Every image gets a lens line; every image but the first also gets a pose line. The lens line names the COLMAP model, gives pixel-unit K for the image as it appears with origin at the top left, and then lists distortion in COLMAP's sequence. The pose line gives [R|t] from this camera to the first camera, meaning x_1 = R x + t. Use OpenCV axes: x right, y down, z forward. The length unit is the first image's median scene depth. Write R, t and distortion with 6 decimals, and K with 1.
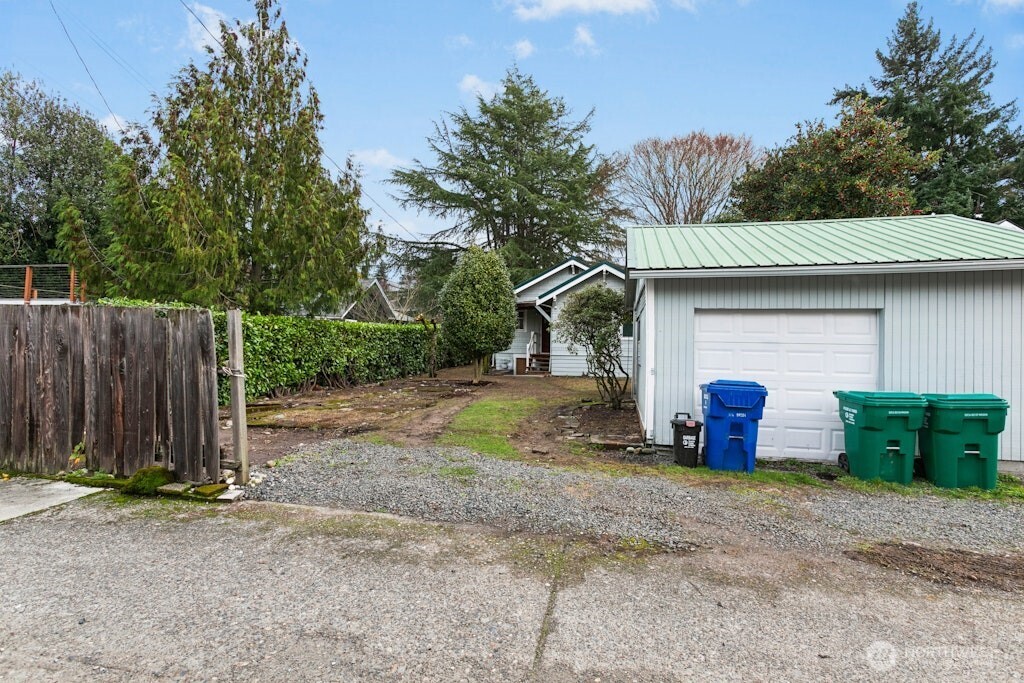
lens RADIAL K [[459.9, 0, 512.0], [0, 459.9, 341.5], [0, 0, 1]] dist [-0.001016, -0.000085]
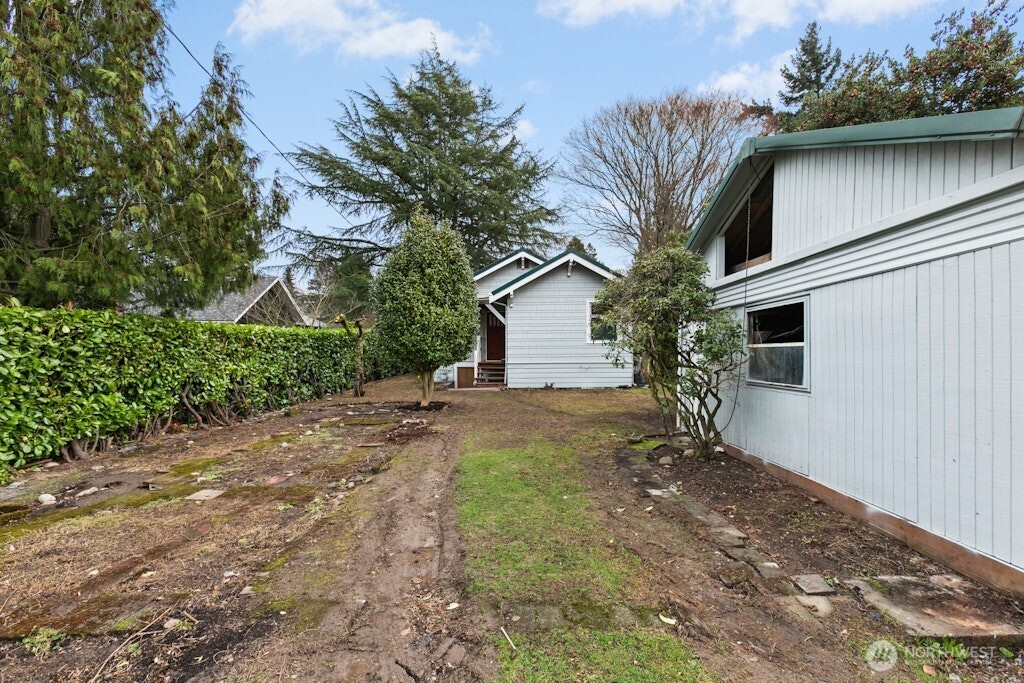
lens RADIAL K [[435.9, 0, 509.8], [0, 435.9, 357.0], [0, 0, 1]] dist [-0.013643, 0.016429]
pose [[0.981450, -0.023373, 0.190290, -0.058653], [0.018981, 0.999510, 0.024875, -0.001395], [-0.190778, -0.020802, 0.981413, 0.223292]]
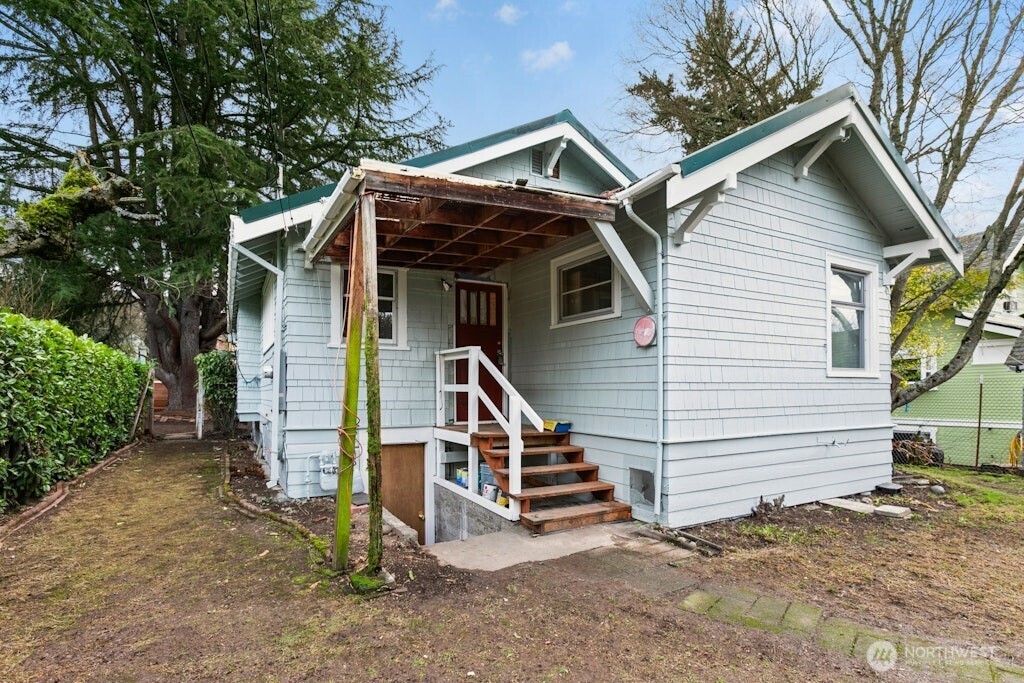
lens RADIAL K [[525.1, 0, 513.2], [0, 525.1, 390.6], [0, 0, 1]] dist [0.000387, 0.000073]
pose [[0.775983, -0.013983, 0.630599, -0.141029], [0.006384, 0.999877, 0.014315, 0.000568], [-0.630721, -0.007082, 0.775977, 0.840448]]
